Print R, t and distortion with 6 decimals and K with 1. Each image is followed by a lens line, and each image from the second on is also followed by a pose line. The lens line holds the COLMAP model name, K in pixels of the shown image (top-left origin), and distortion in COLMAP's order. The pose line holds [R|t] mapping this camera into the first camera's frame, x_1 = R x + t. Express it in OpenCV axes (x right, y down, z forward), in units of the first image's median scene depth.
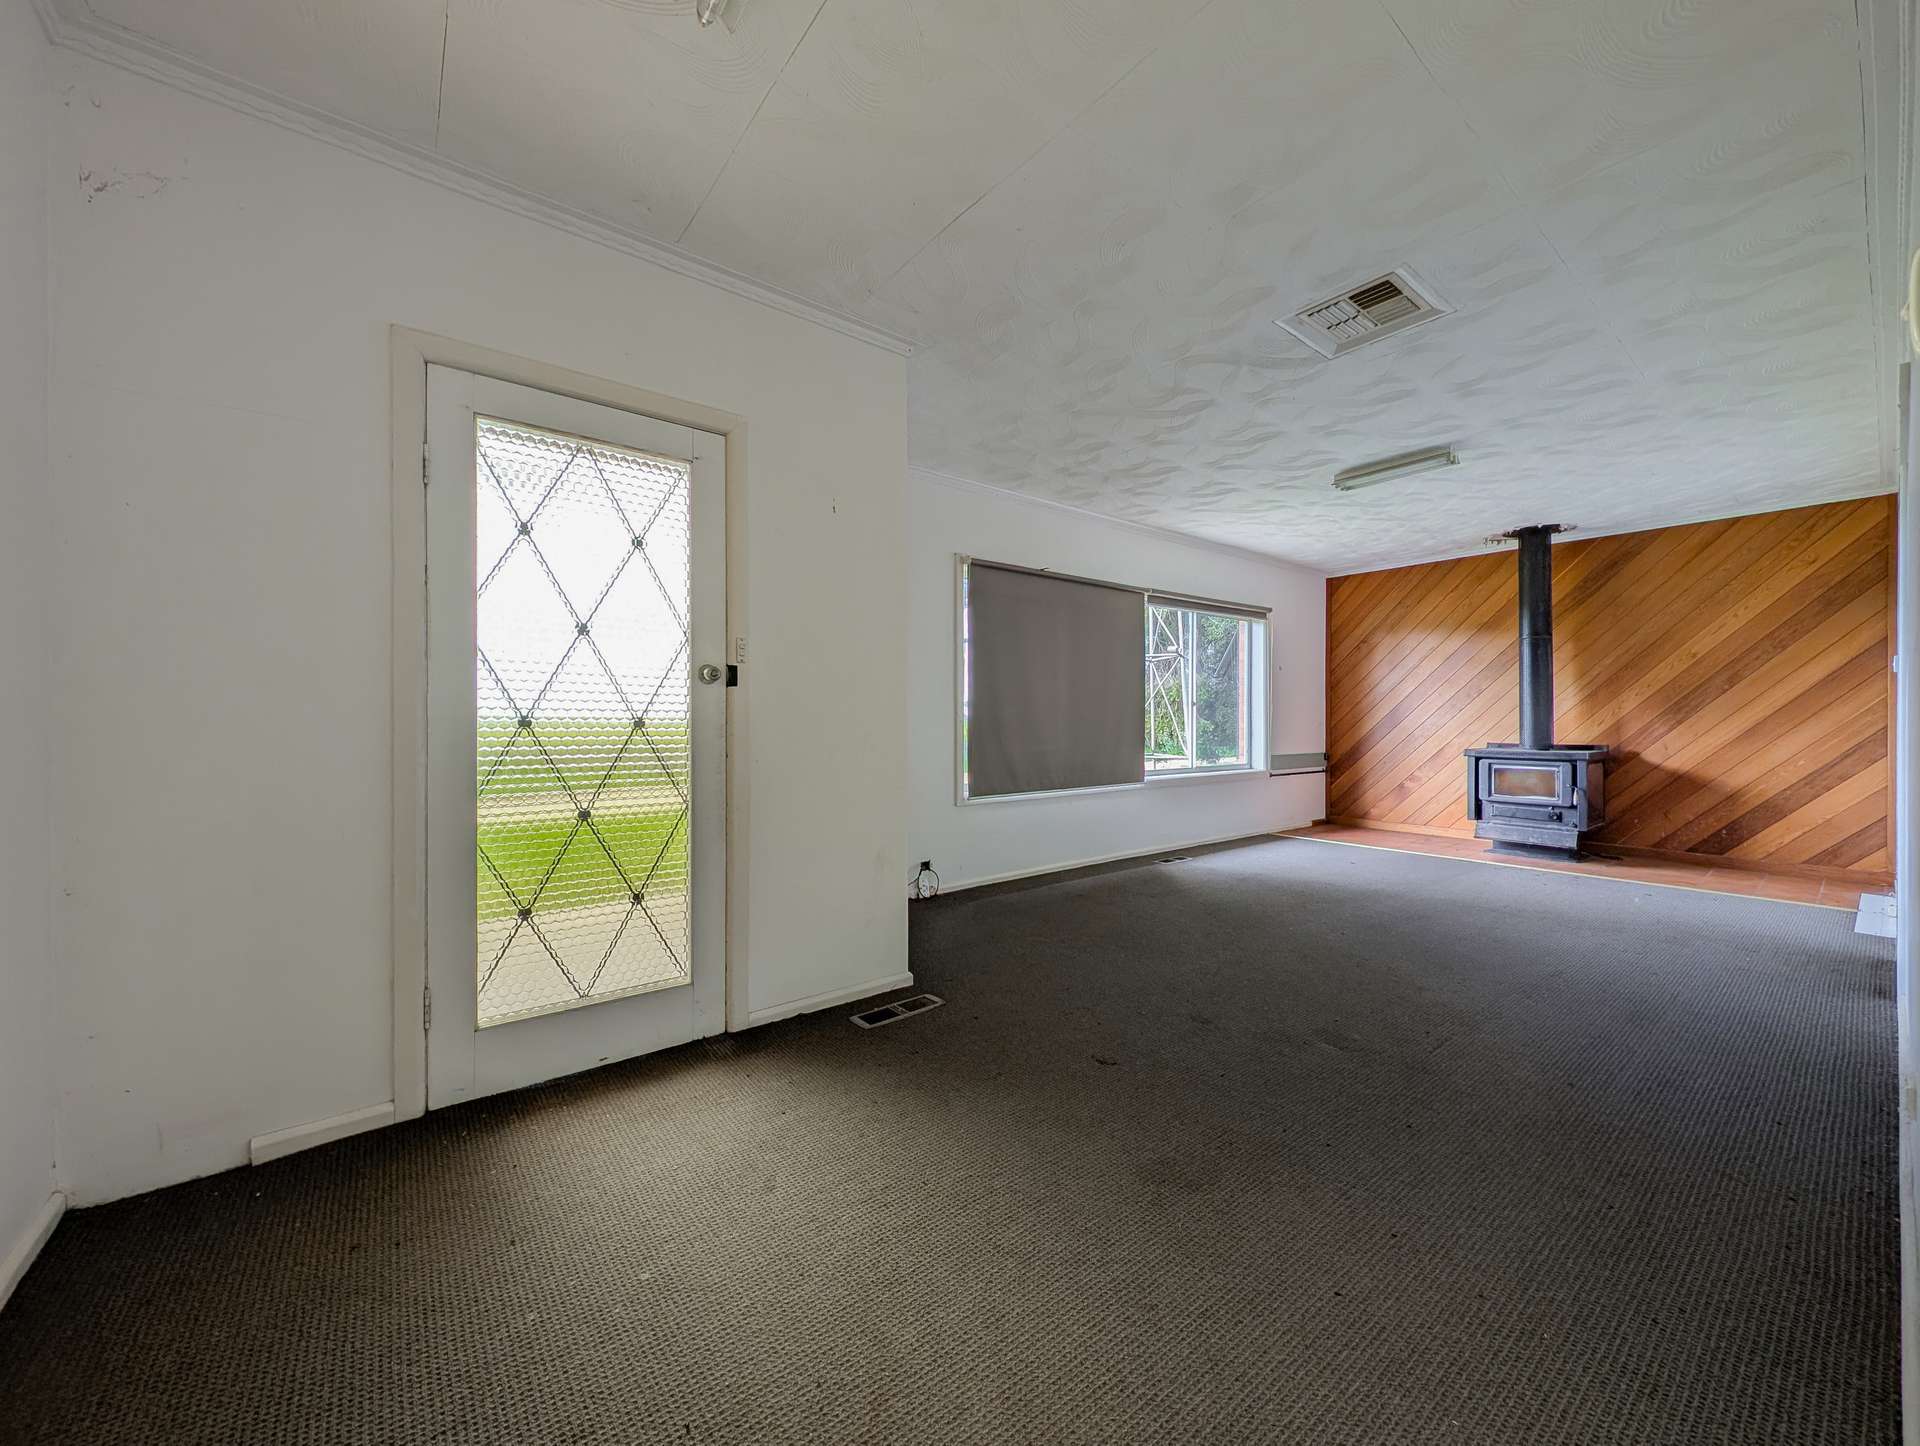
lens RADIAL K [[729.1, 0, 949.4], [0, 729.1, 721.9], [0, 0, 1]] dist [0.002817, -0.004242]
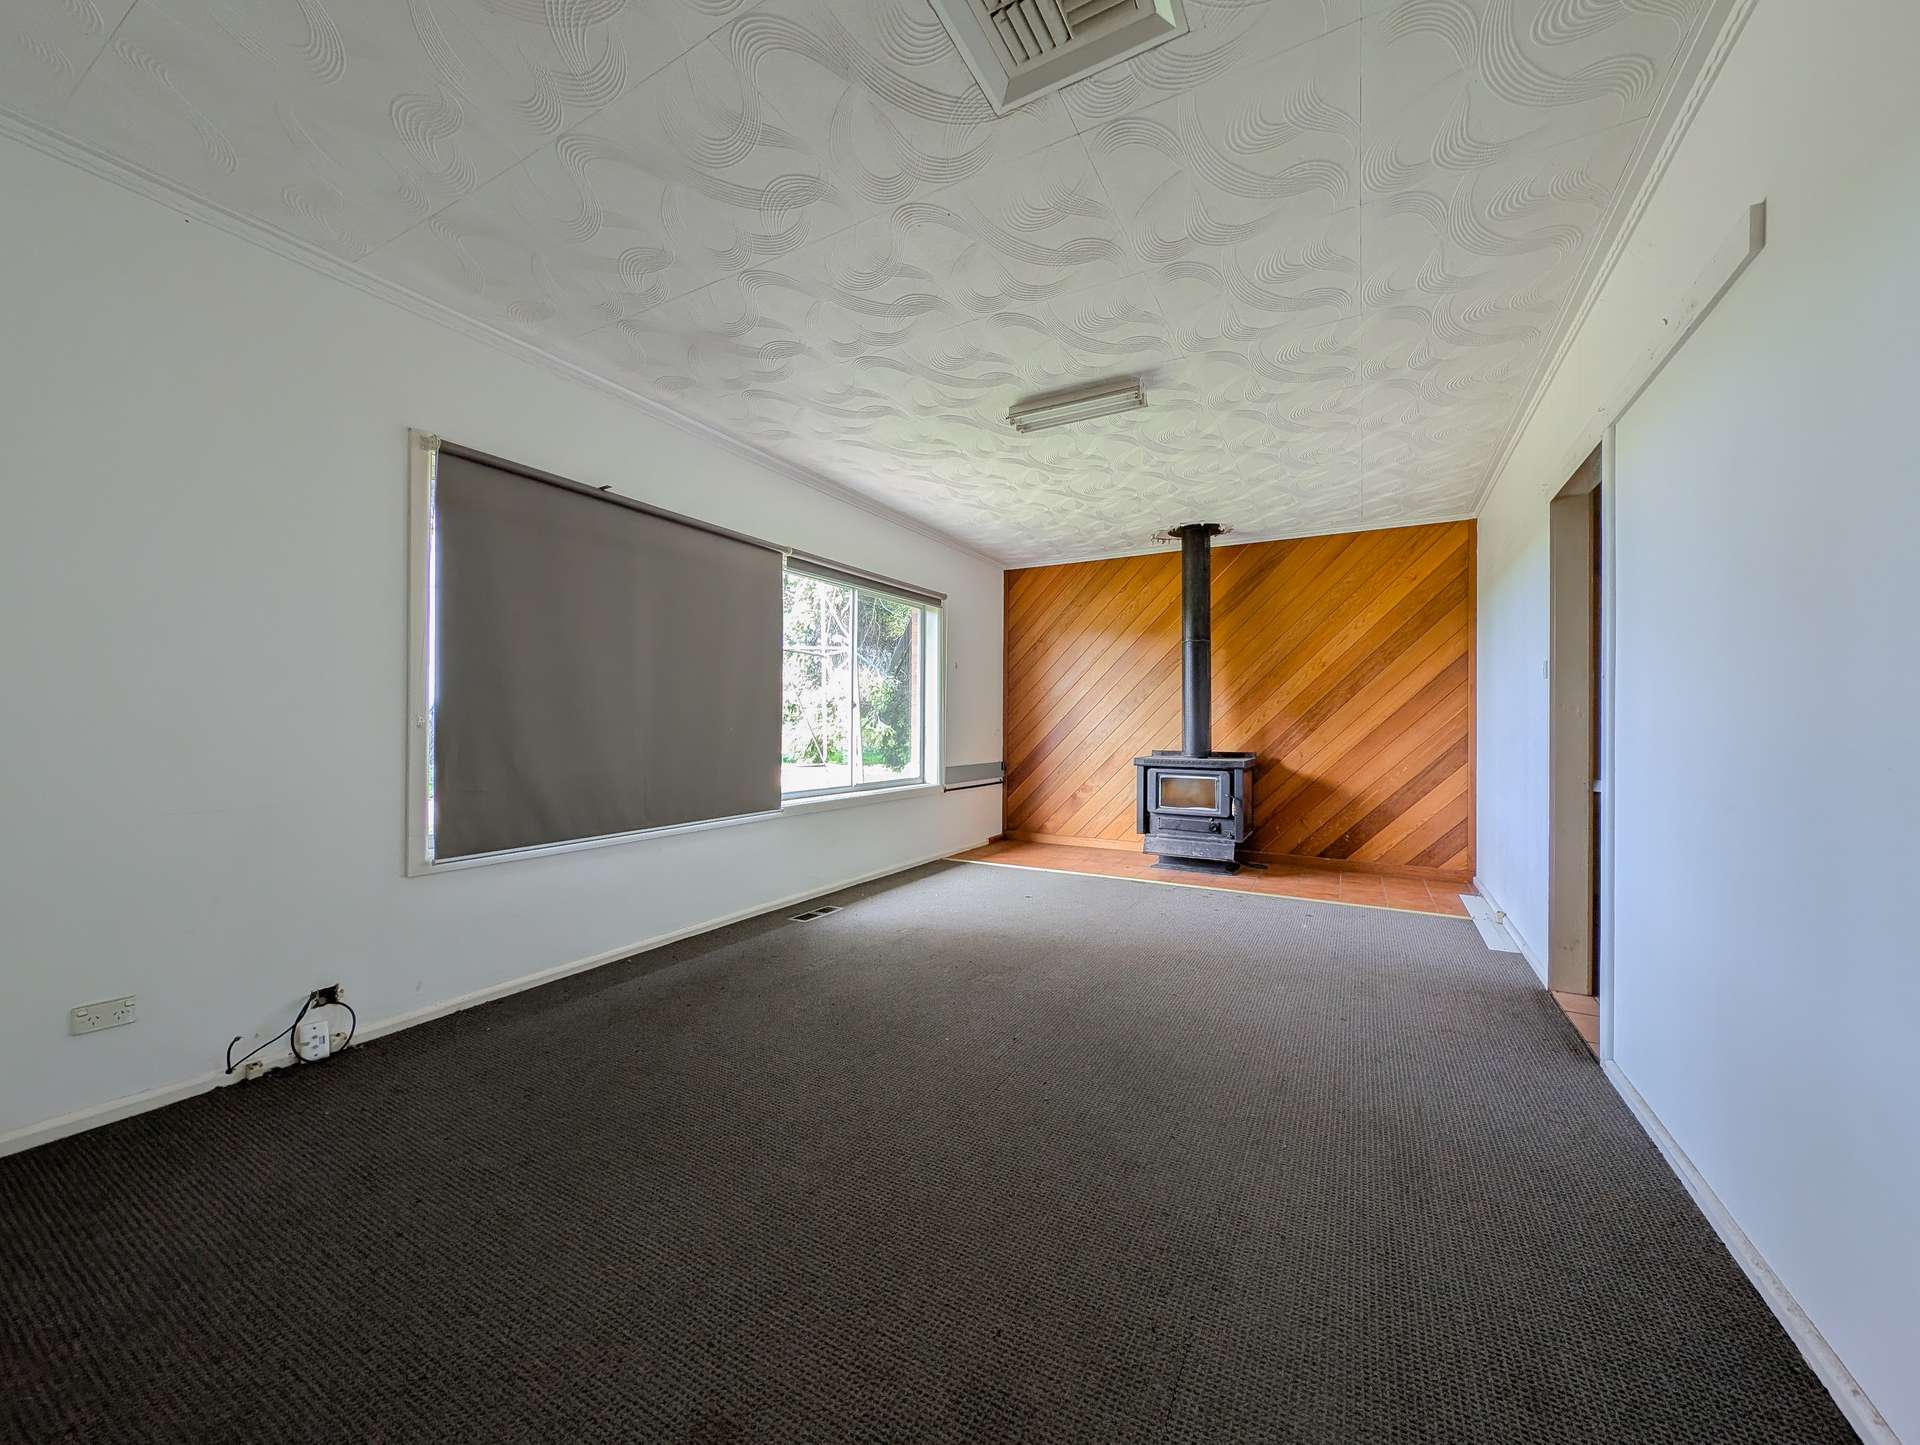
lens RADIAL K [[723.6, 0, 958.1], [0, 723.6, 735.6], [0, 0, 1]] dist [-0.001698, -0.000173]
pose [[0.918387, -0.001255, 0.395681, 0.143179], [-0.004011, 0.999914, 0.012480, -0.001855], [-0.395662, -0.013049, 0.918303, 0.257786]]
